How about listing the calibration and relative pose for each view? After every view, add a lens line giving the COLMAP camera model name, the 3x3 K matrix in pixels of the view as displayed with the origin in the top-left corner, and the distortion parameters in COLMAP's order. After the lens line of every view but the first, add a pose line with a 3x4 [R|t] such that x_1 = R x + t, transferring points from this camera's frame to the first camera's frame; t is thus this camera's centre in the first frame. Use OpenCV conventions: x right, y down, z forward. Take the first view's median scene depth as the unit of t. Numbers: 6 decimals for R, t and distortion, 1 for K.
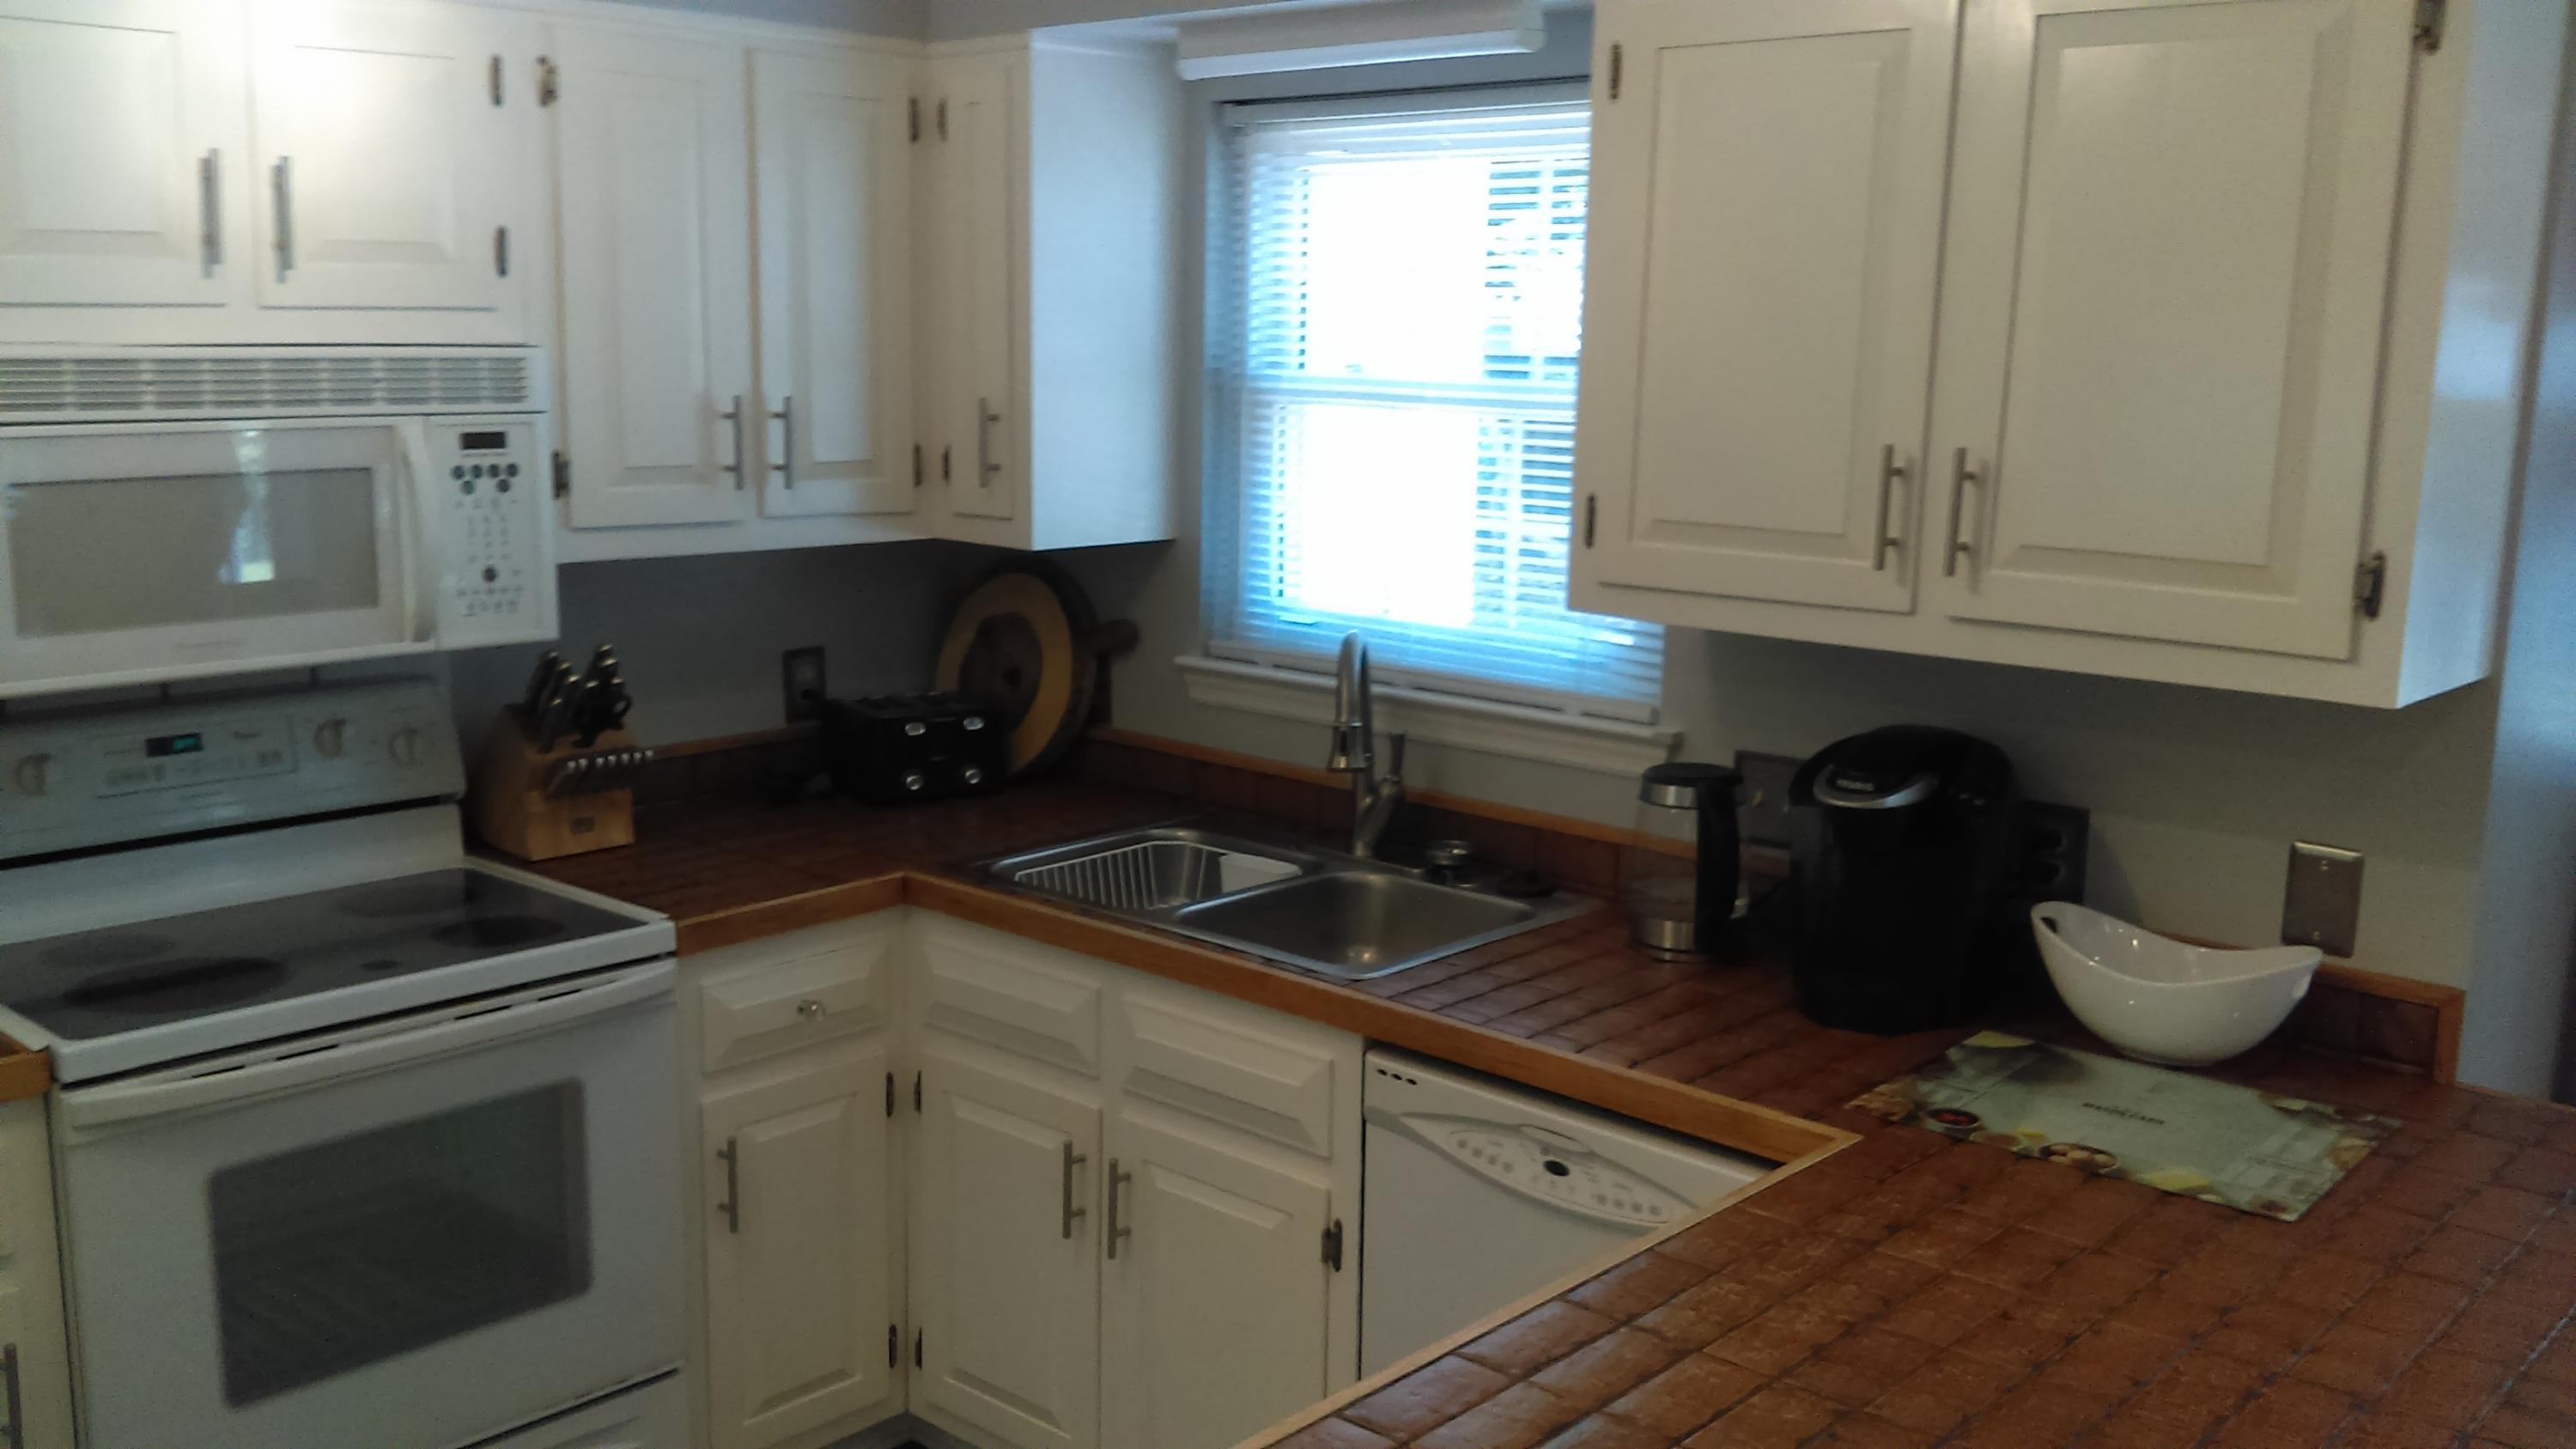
lens RADIAL K [[2314.1, 0, 1281.3], [0, 2314.1, 712.2], [0, 0, 1]] dist [0.126438, -0.245572]
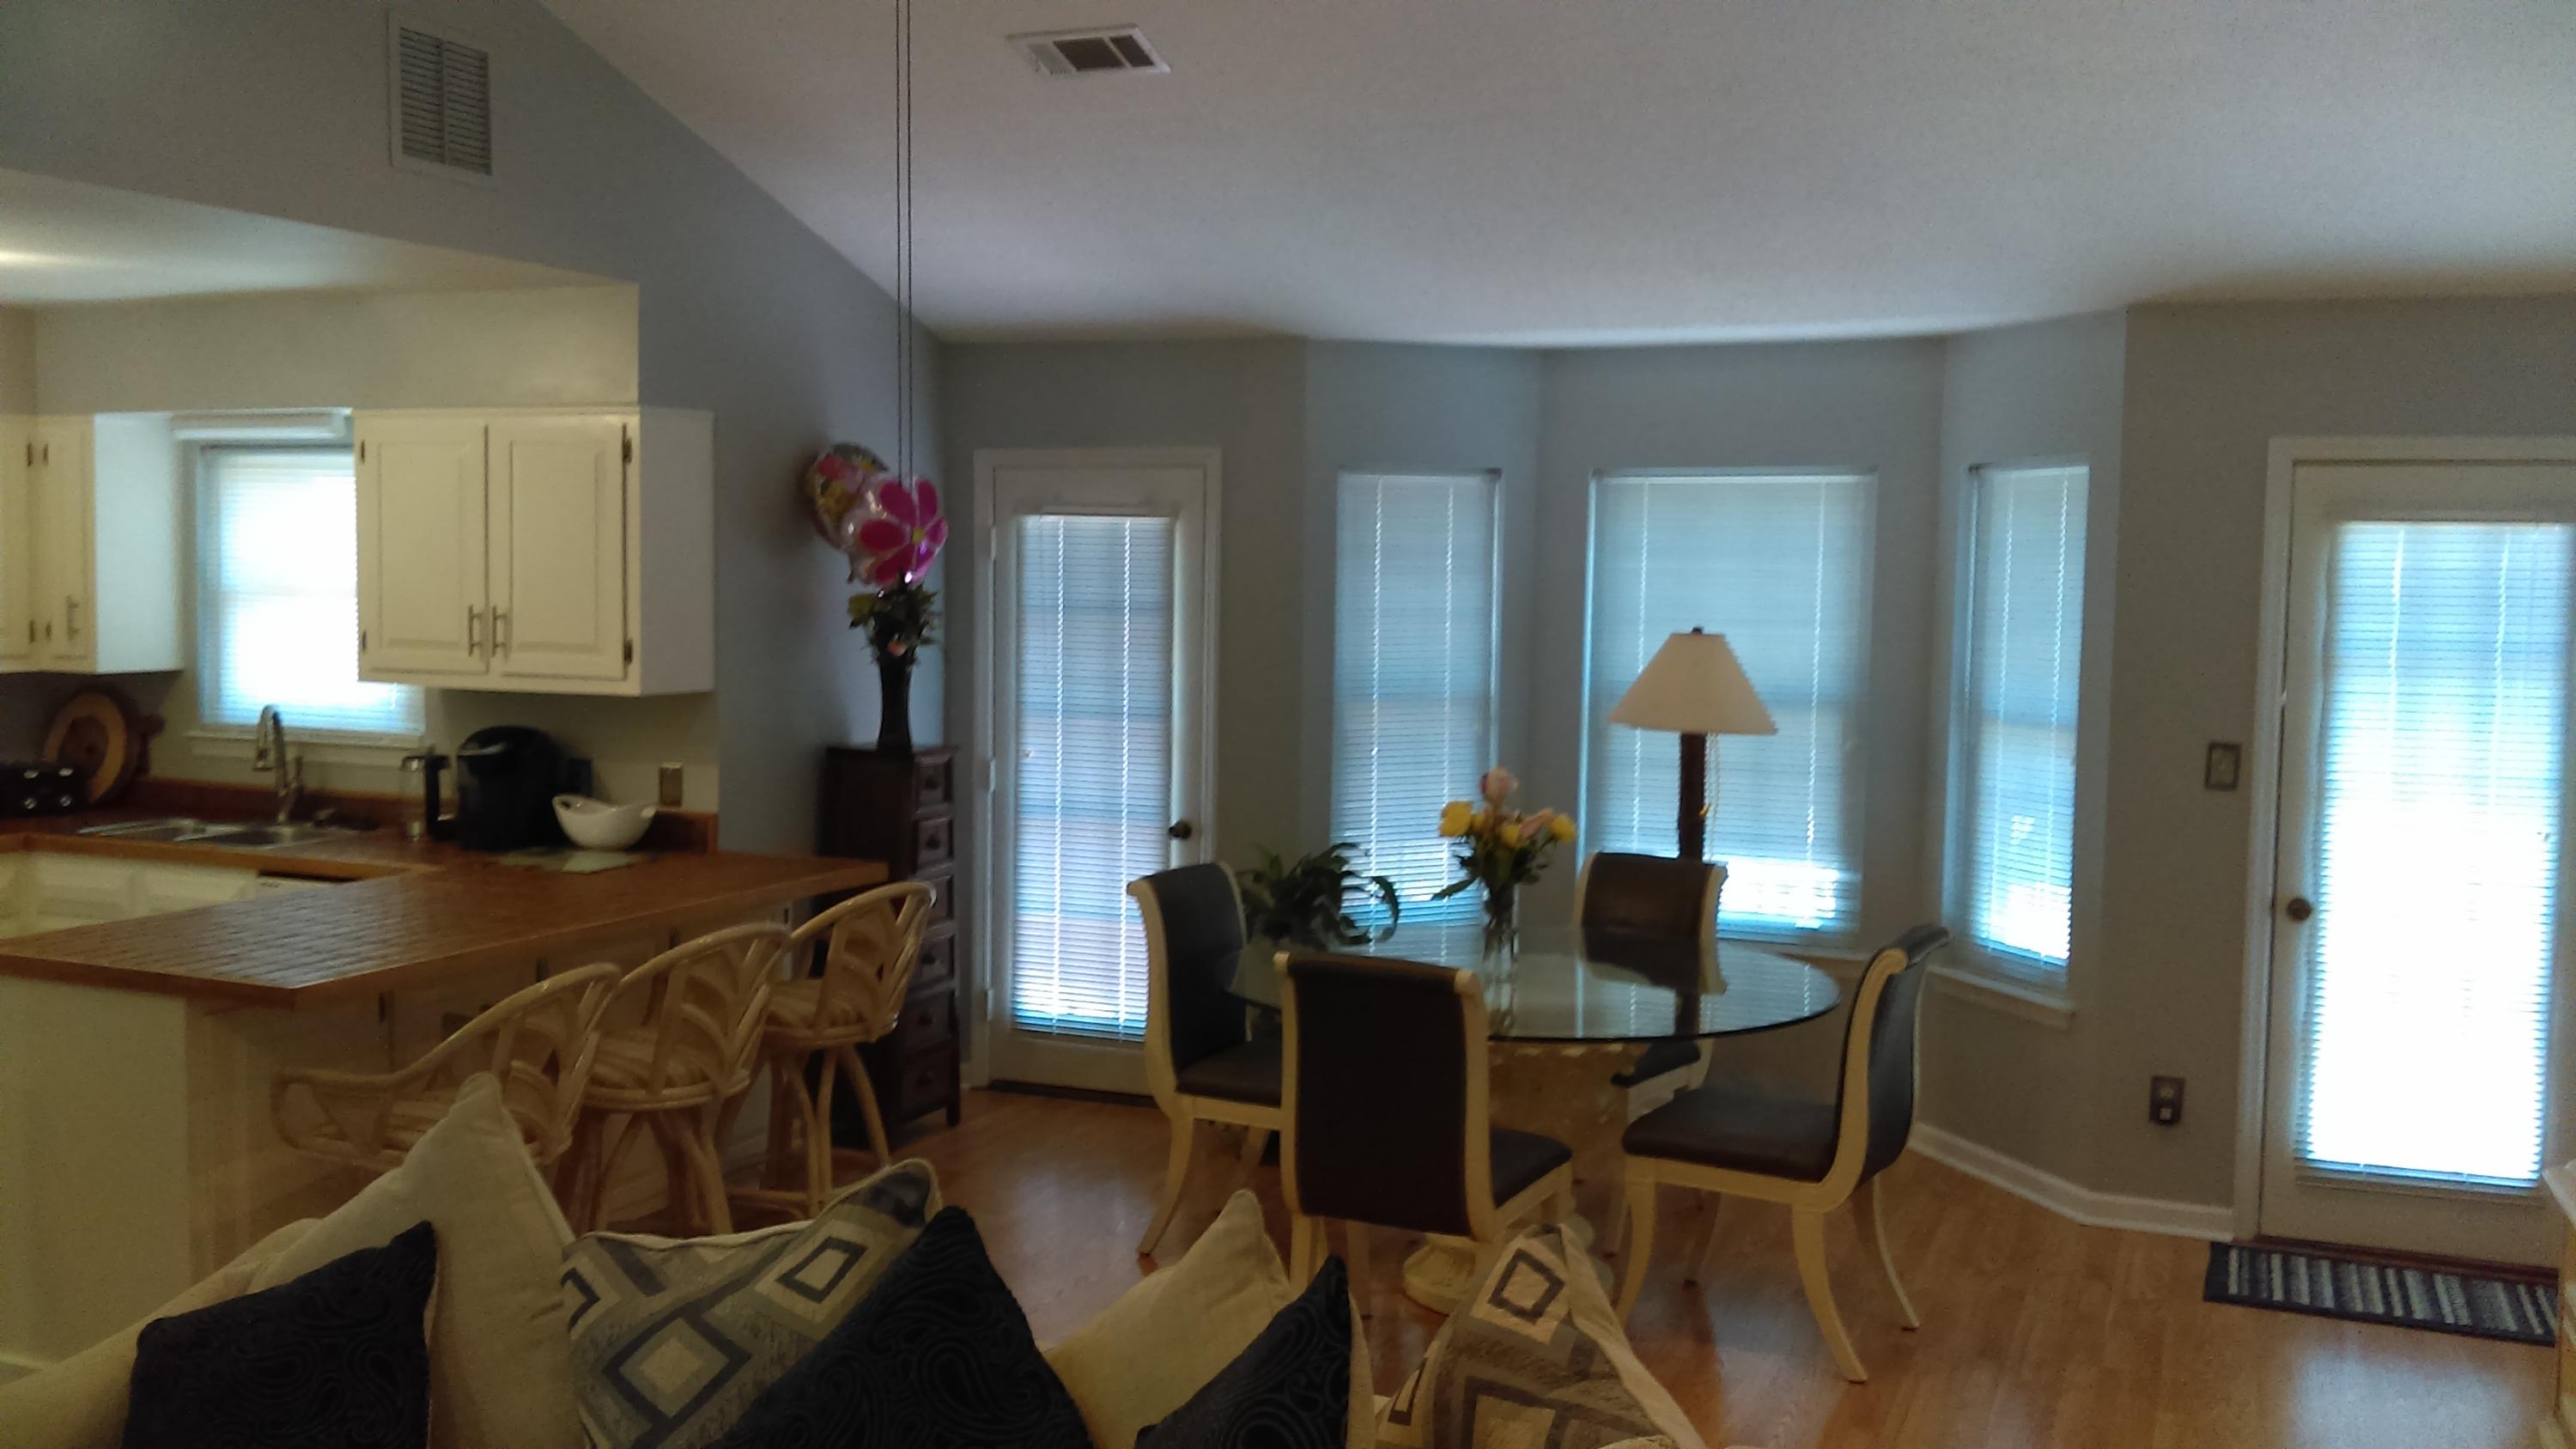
lens RADIAL K [[2314.1, 0, 1224.1], [0, 2314.1, 692.6], [0, 0, 1]] dist [0.126438, -0.245572]
pose [[0.949213, -0.024480, 0.313679, 0.181992], [0.057959, 0.993512, -0.097851, 0.207084], [-0.309249, 0.111062, 0.944474, -1.229160]]
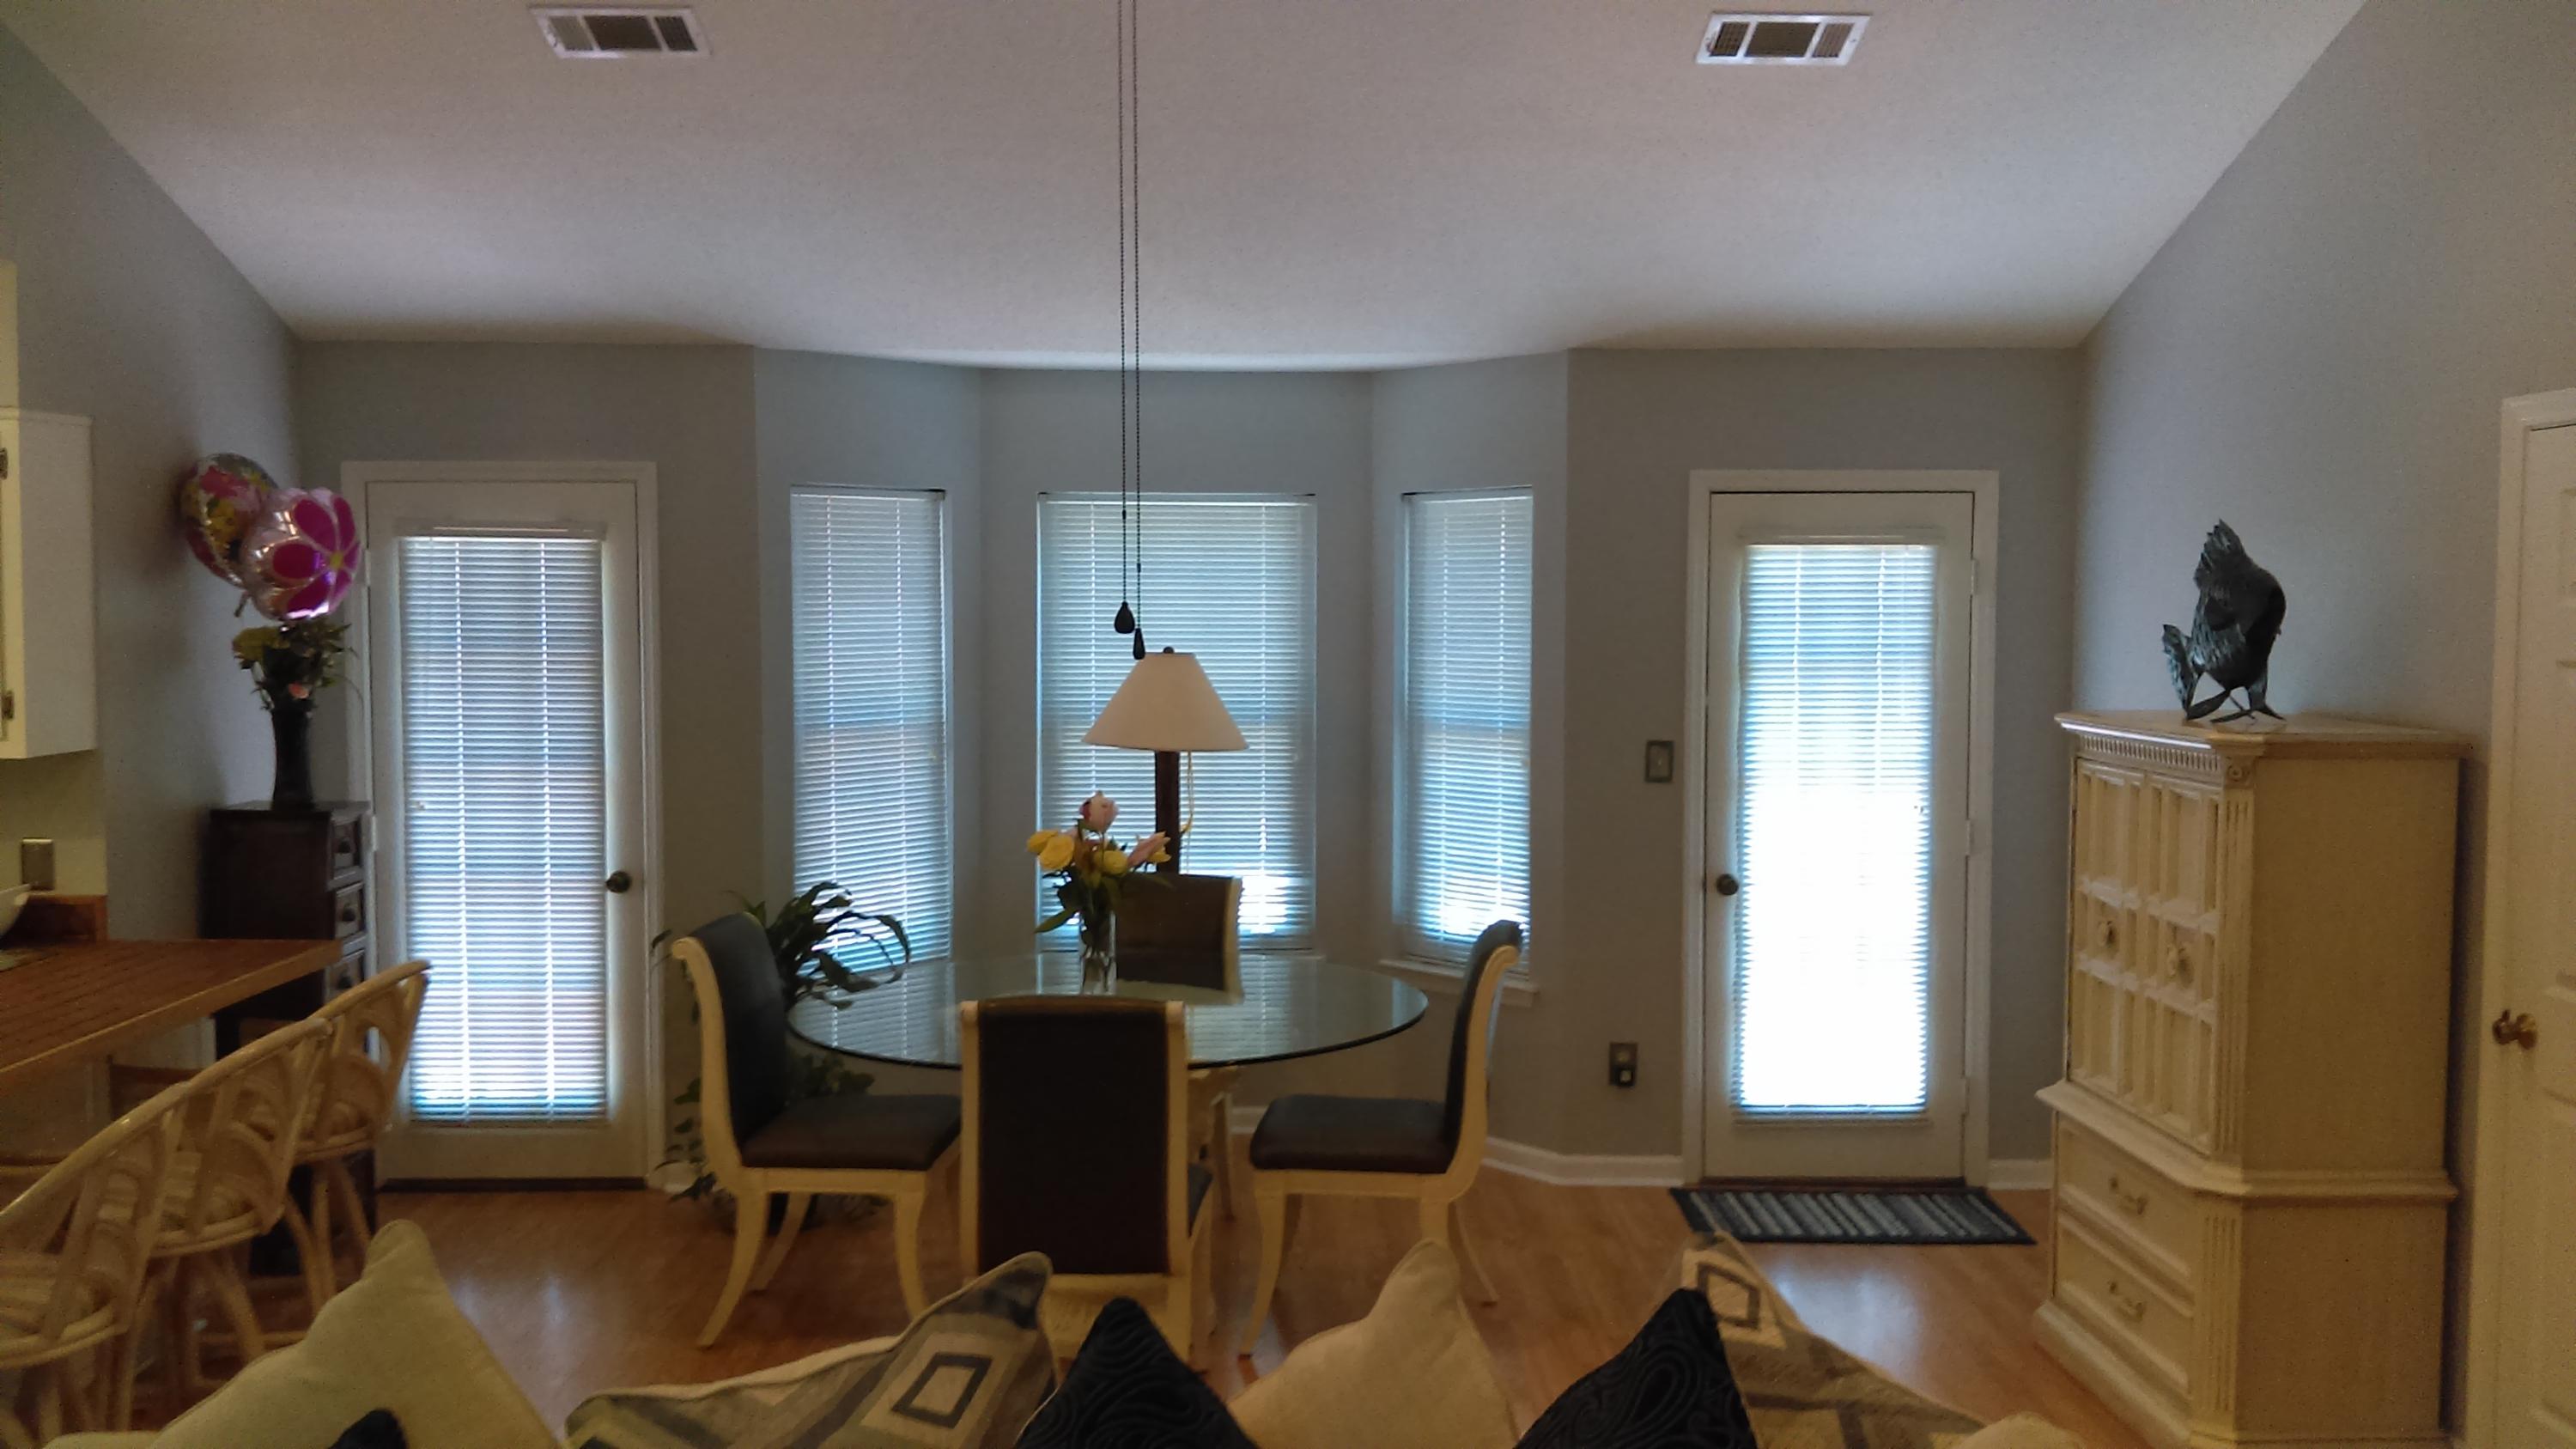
lens RADIAL K [[2314.1, 0, 1380.1], [0, 2314.1, 663.2], [0, 0, 1]] dist [0.126438, -0.245572]
pose [[0.733117, -0.040091, 0.678920, -0.069313], [0.126353, 0.988911, -0.078043, 0.171776], [-0.668262, 0.142998, 0.730053, -1.060034]]
